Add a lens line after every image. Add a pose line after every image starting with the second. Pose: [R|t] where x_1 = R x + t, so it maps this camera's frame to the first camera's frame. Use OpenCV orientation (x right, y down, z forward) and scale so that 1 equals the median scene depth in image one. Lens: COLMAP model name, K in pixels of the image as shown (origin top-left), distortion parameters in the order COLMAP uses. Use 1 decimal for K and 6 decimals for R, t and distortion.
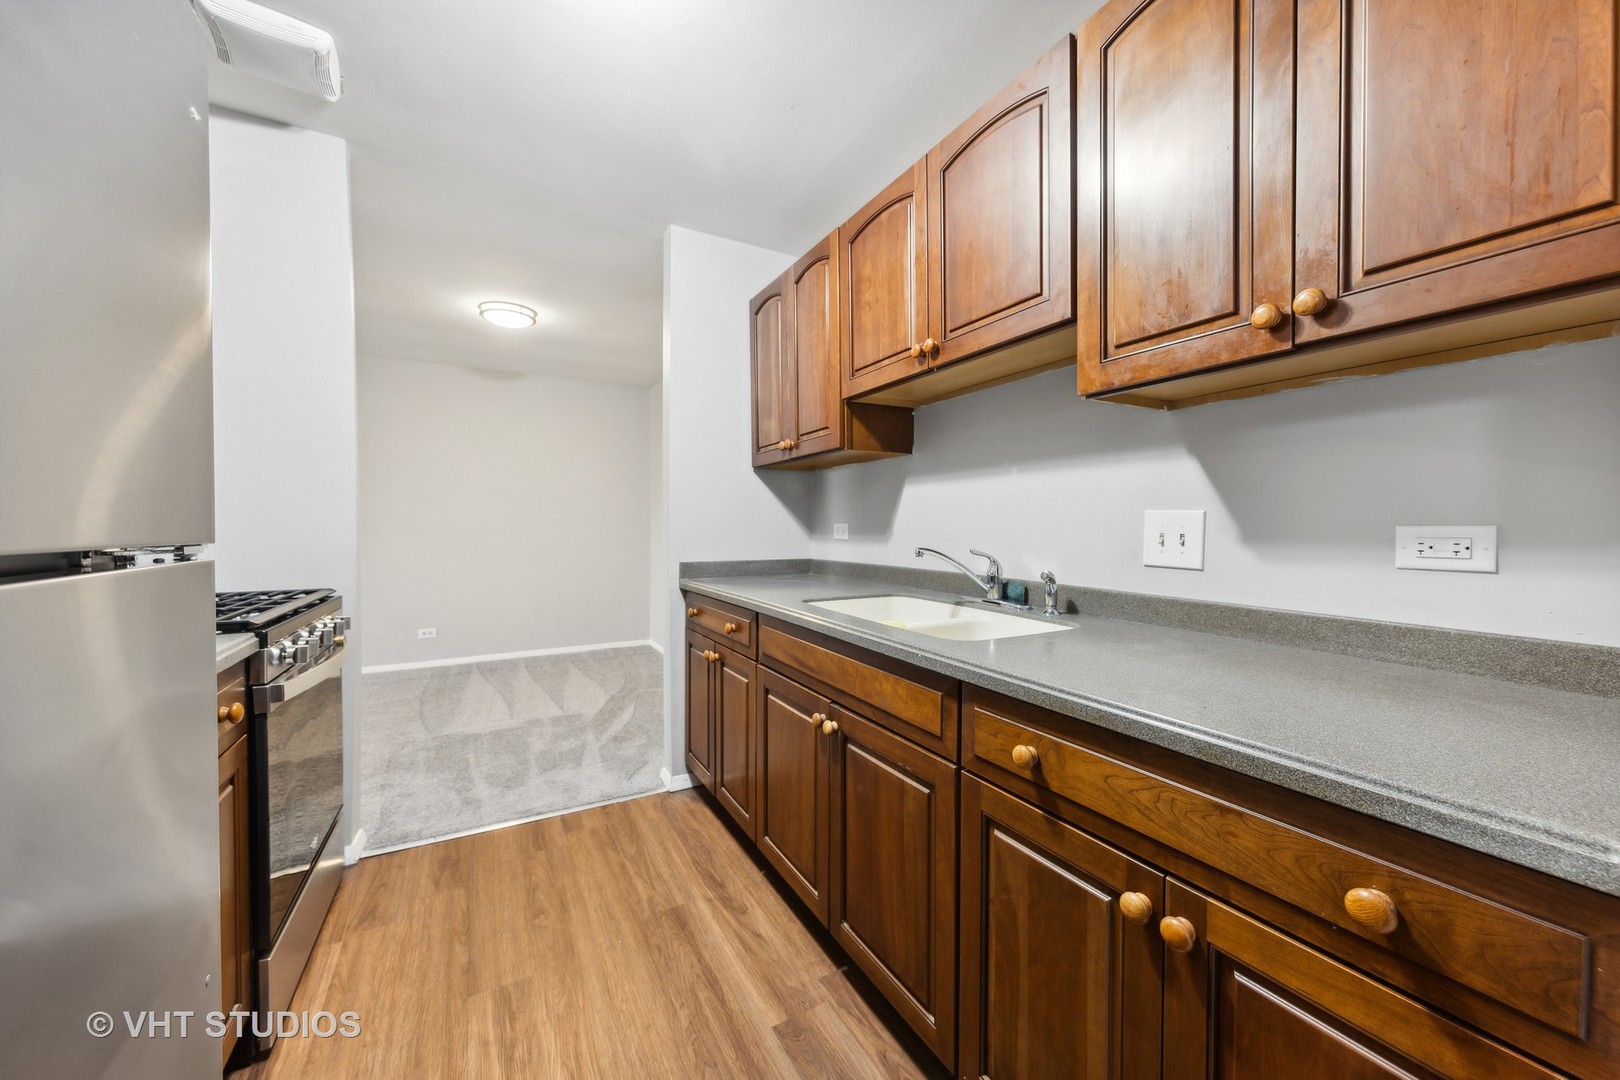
lens RADIAL K [[593.4, 0, 817.2], [0, 593.4, 539.4], [0, 0, 1]] dist [-0.002379, -0.000046]
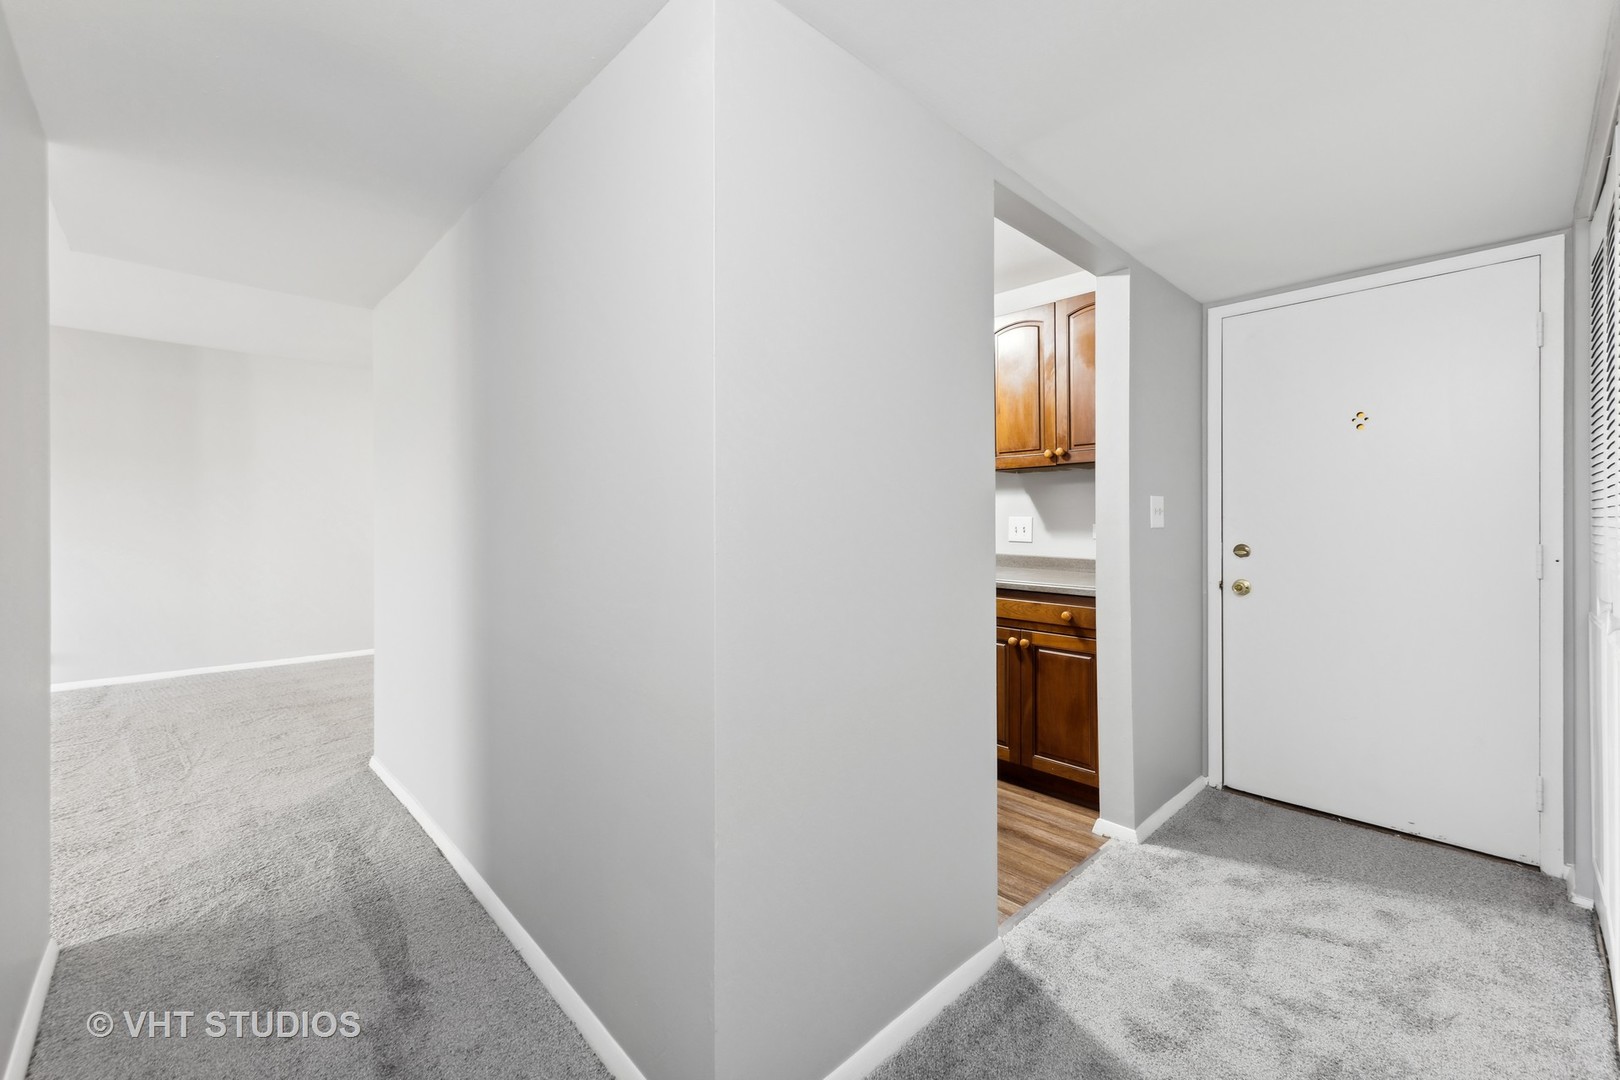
lens RADIAL K [[658.4, 0, 807.0], [0, 658.4, 528.7], [0, 0, 1]] dist [0.002730, 0.000214]
pose [[0.972338, -0.003129, 0.233557, -1.276928], [0.006125, 0.999908, -0.012101, 0.035125], [-0.233498, 0.013197, 0.972268, -2.056316]]
